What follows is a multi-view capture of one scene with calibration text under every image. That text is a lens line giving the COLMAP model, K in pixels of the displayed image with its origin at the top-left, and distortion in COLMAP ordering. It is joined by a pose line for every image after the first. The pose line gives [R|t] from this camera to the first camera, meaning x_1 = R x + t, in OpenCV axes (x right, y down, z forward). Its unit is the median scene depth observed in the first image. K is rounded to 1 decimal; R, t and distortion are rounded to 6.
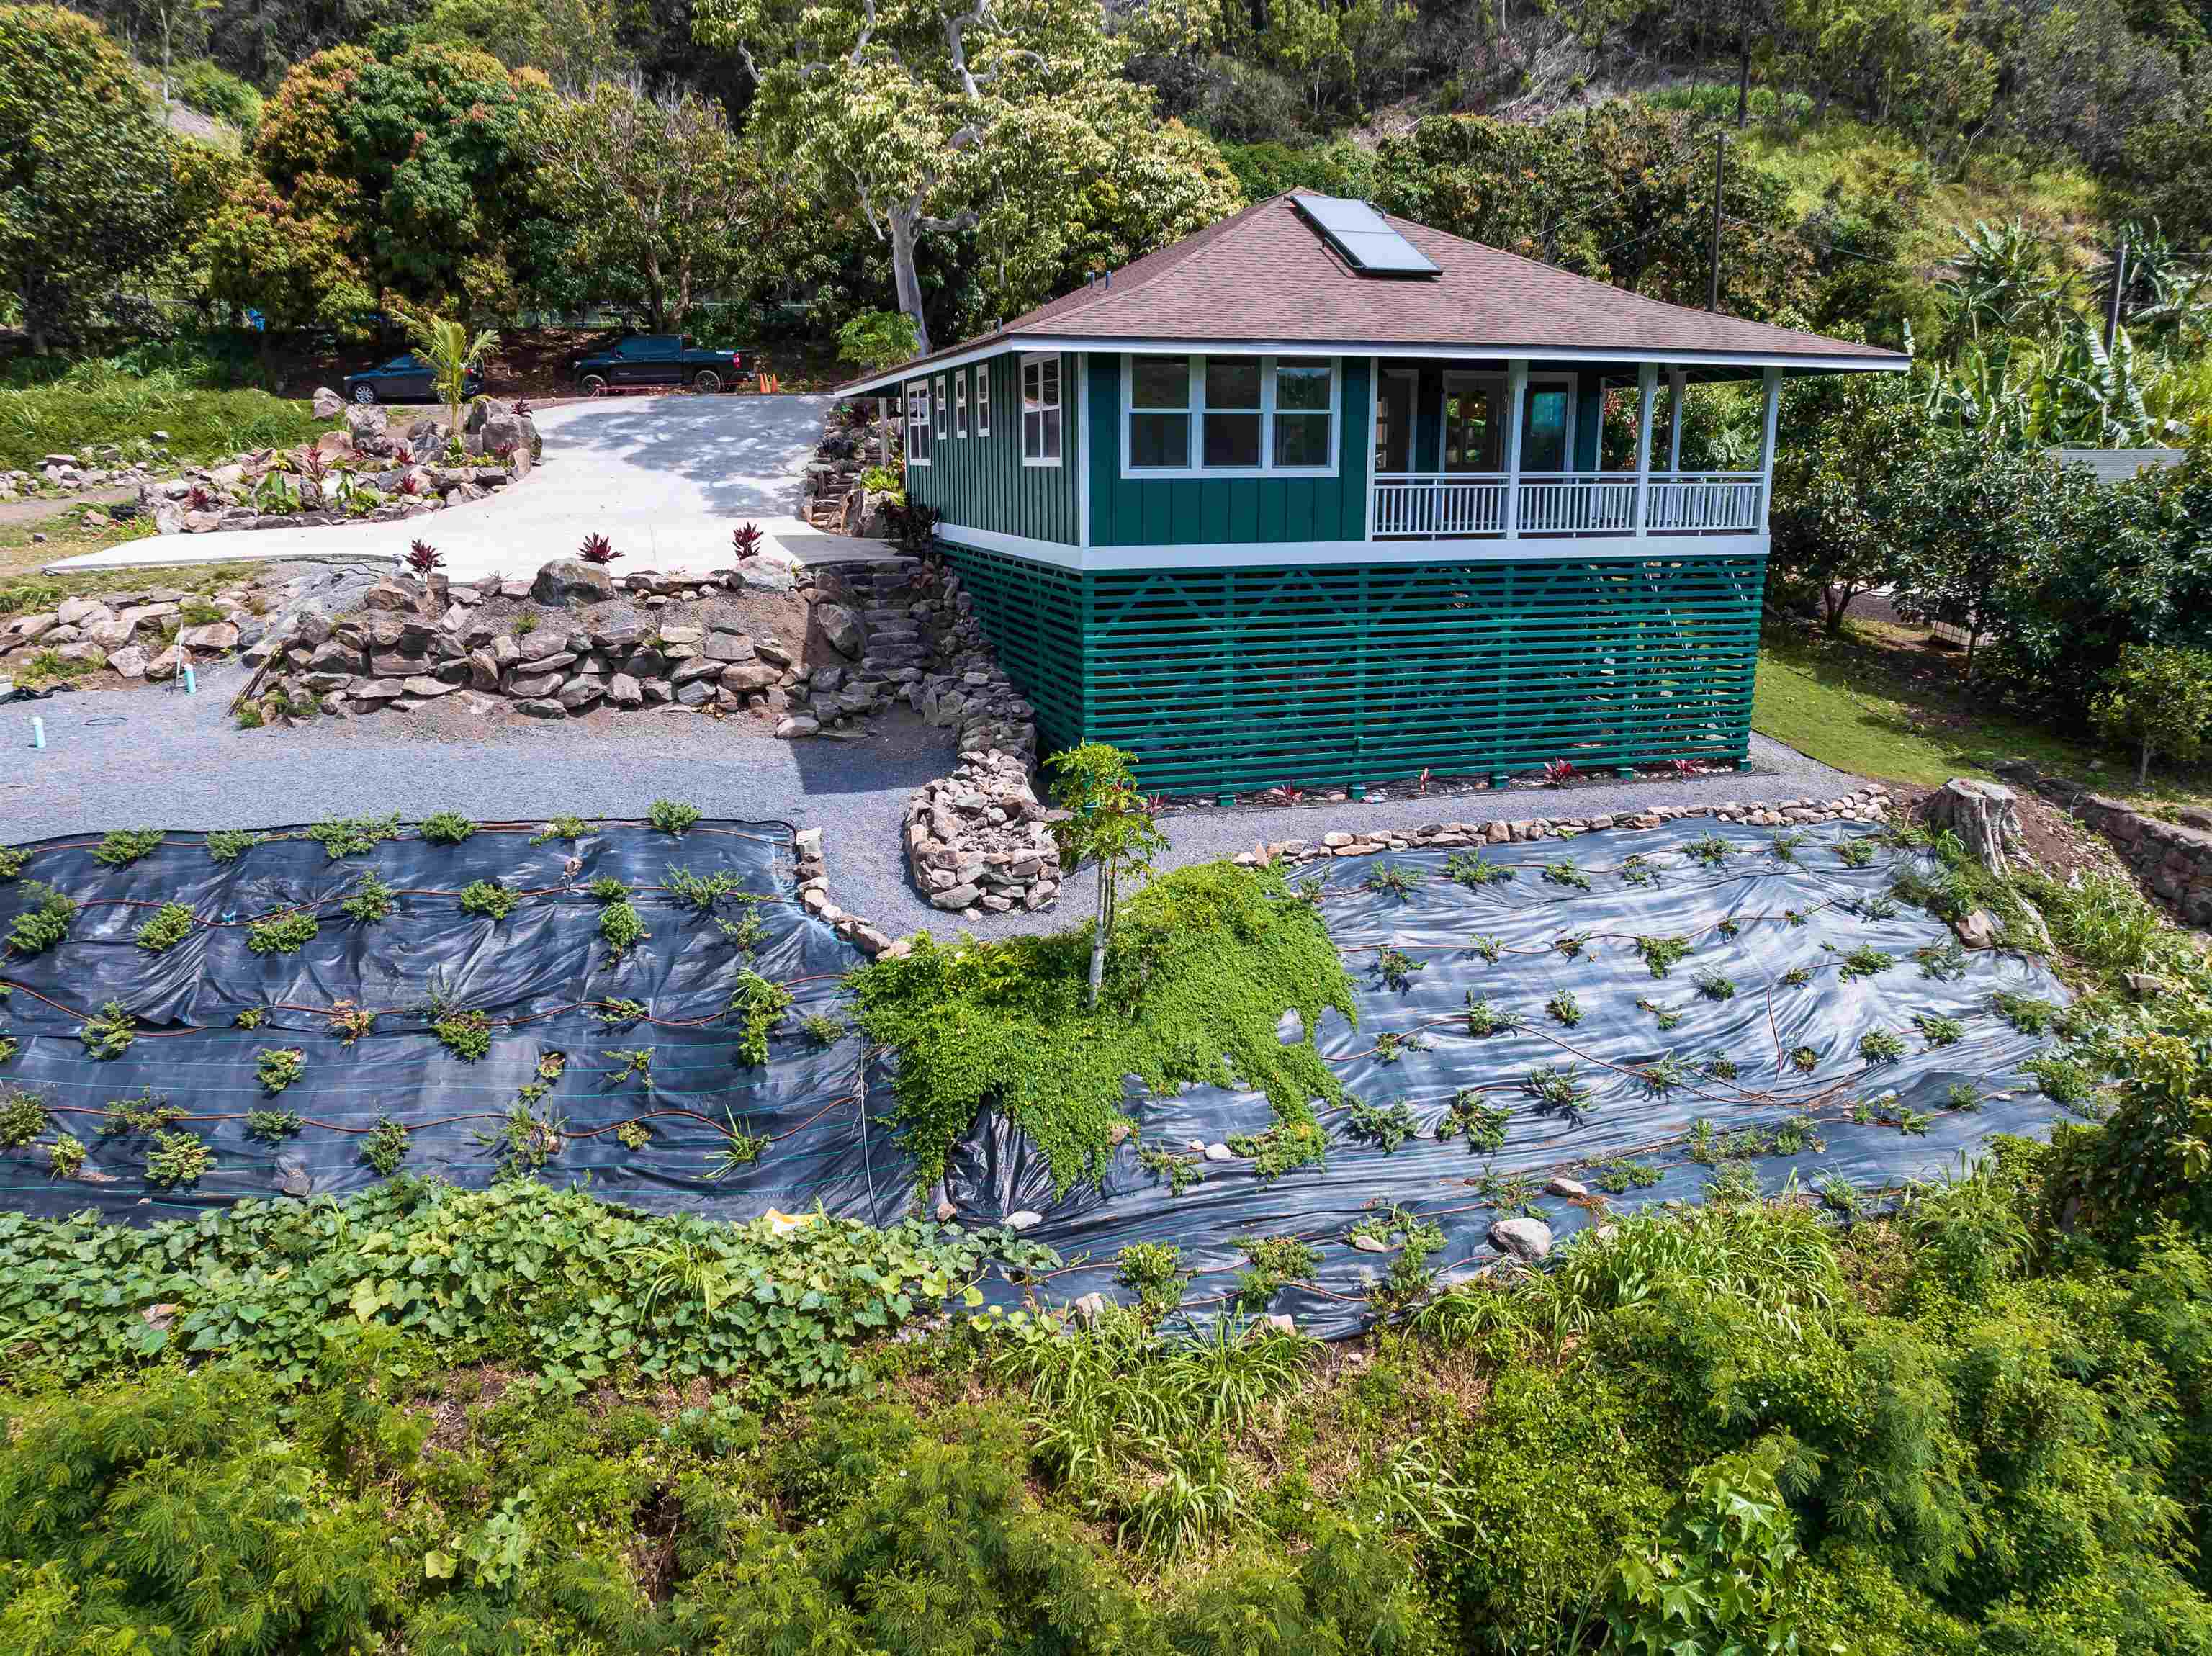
lens RADIAL K [[1628.8, 0, 1127.2], [0, 1628.8, 868.1], [0, 0, 1]] dist [-0.048222, 0.025156]
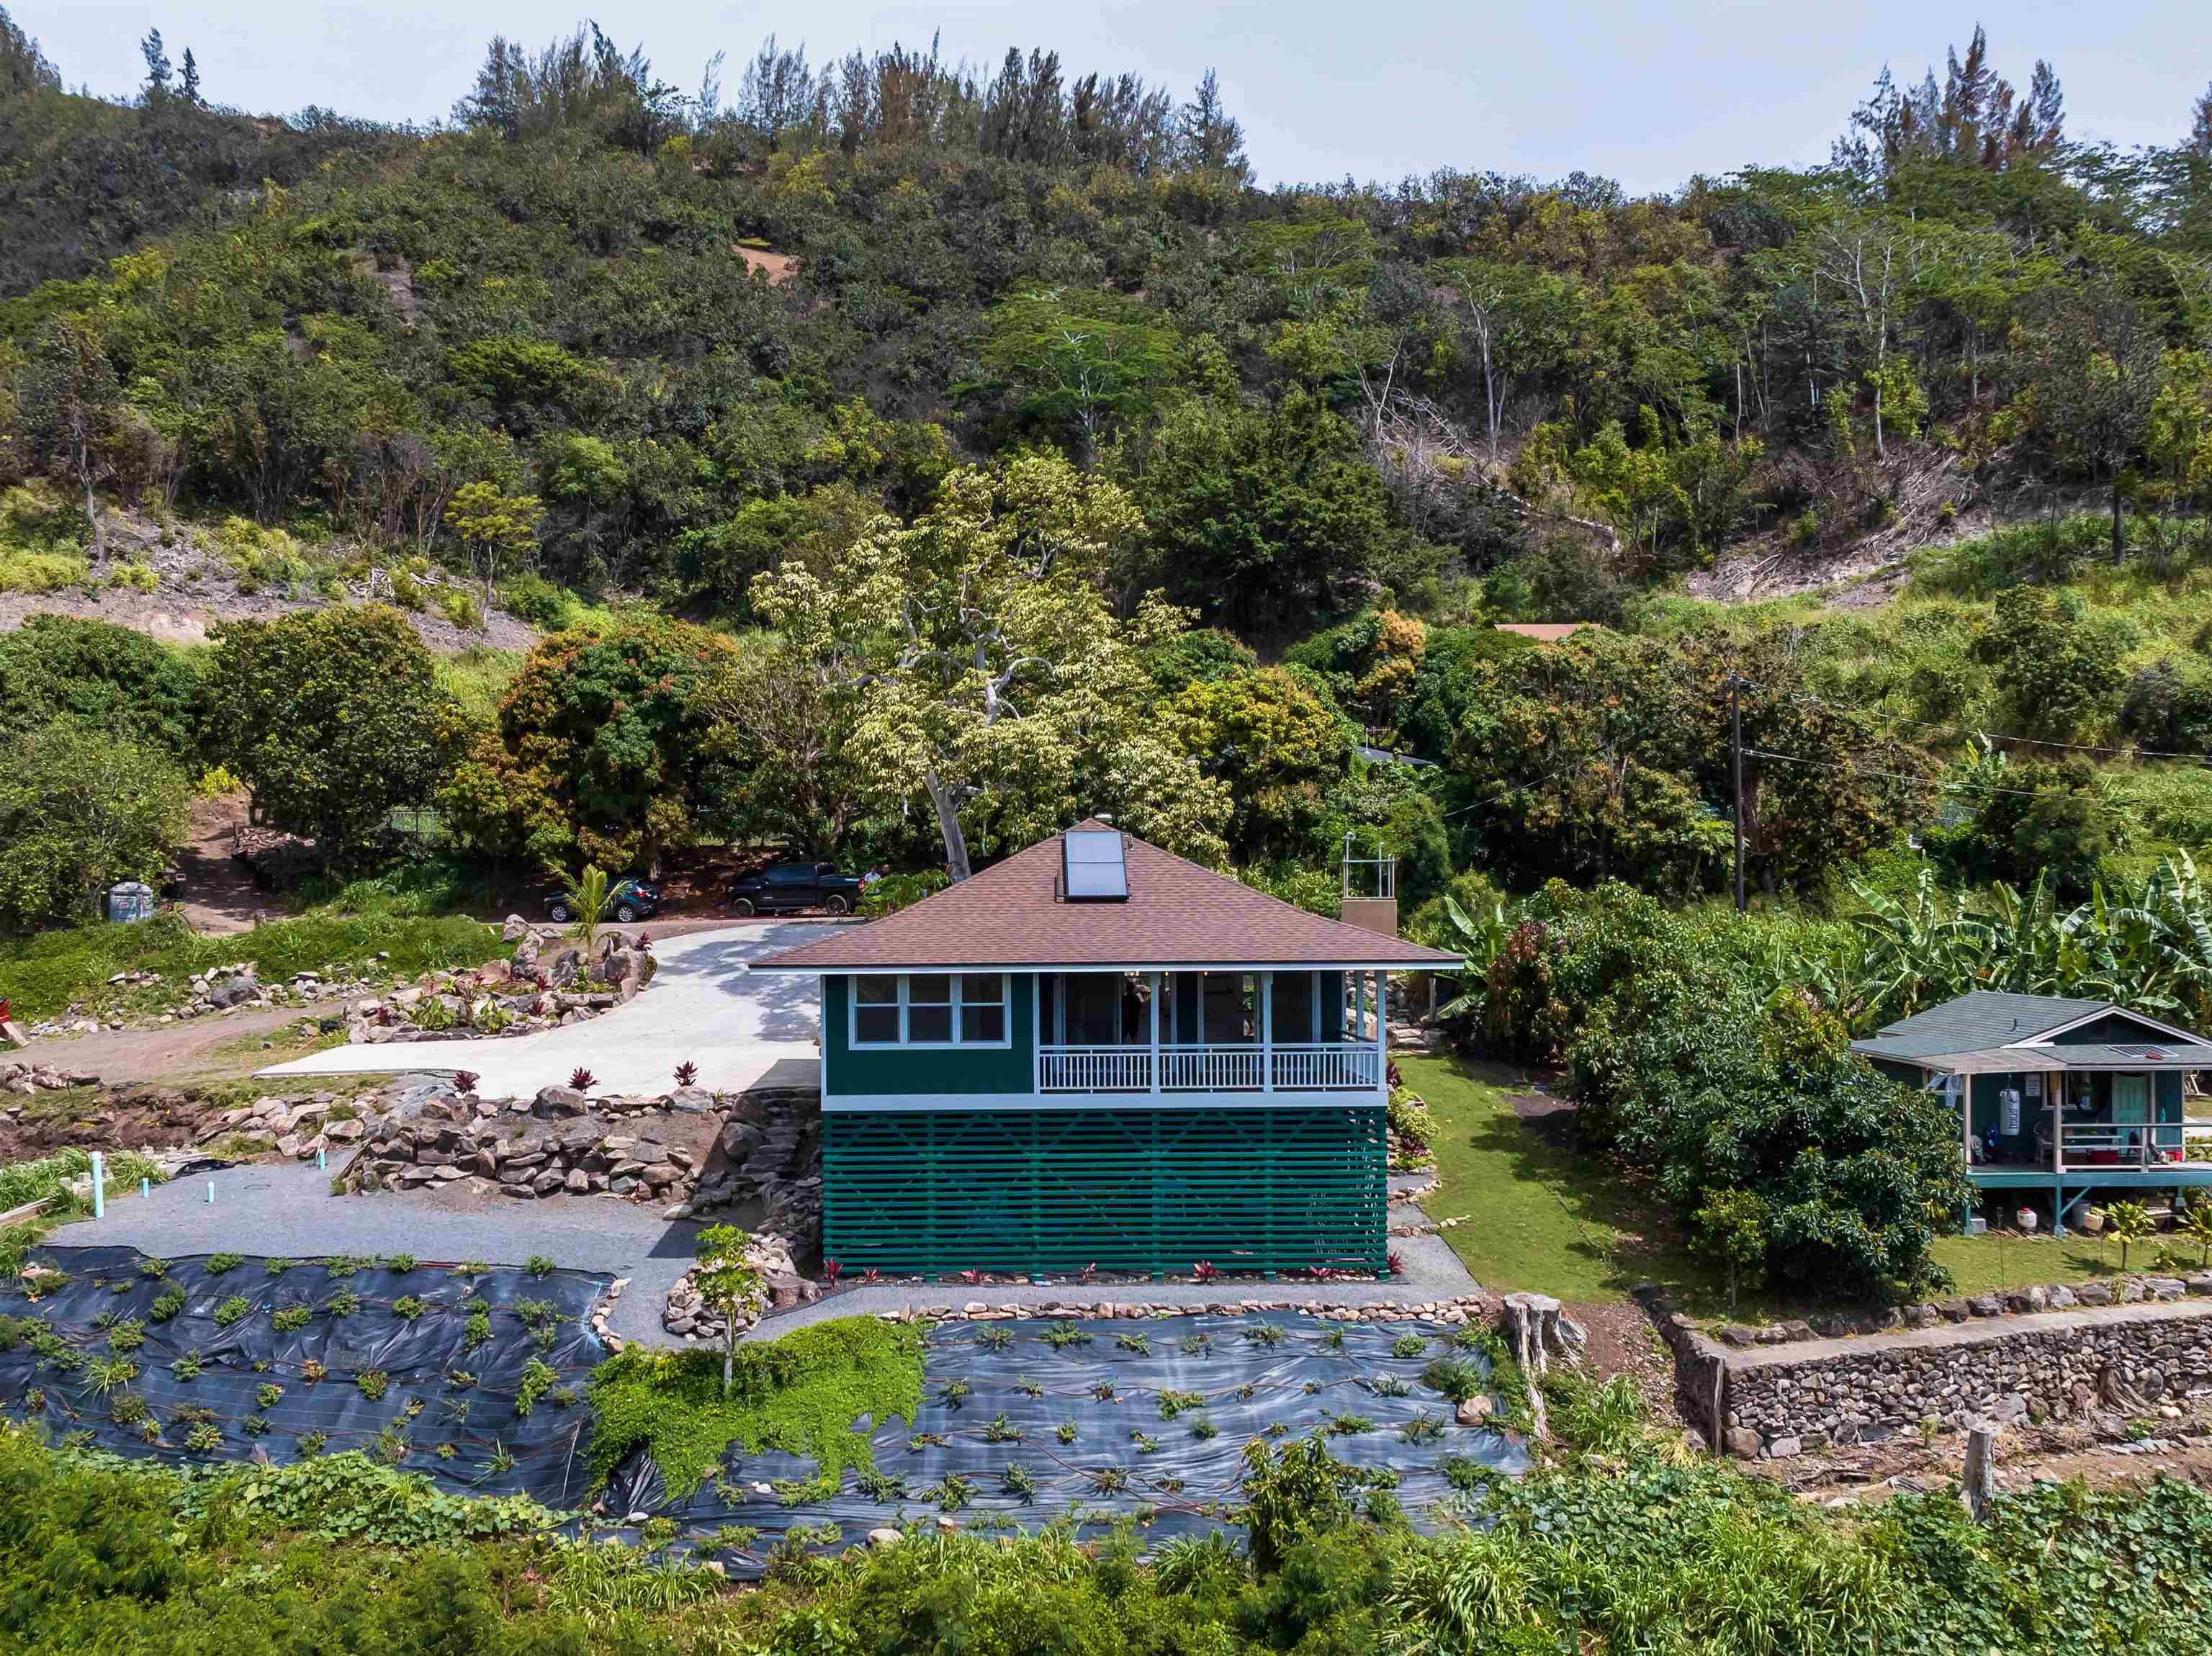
lens RADIAL K [[2333.0, 0, 1106.0], [0, 2333.0, 890.9], [0, 0, 1]] dist [0.006356, -0.139707]
pose [[0.952257, -0.000802, -0.305298, 0.737078], [-0.070592, 0.972319, -0.222738, 0.063141], [0.297026, 0.233655, 0.925841, -0.785698]]
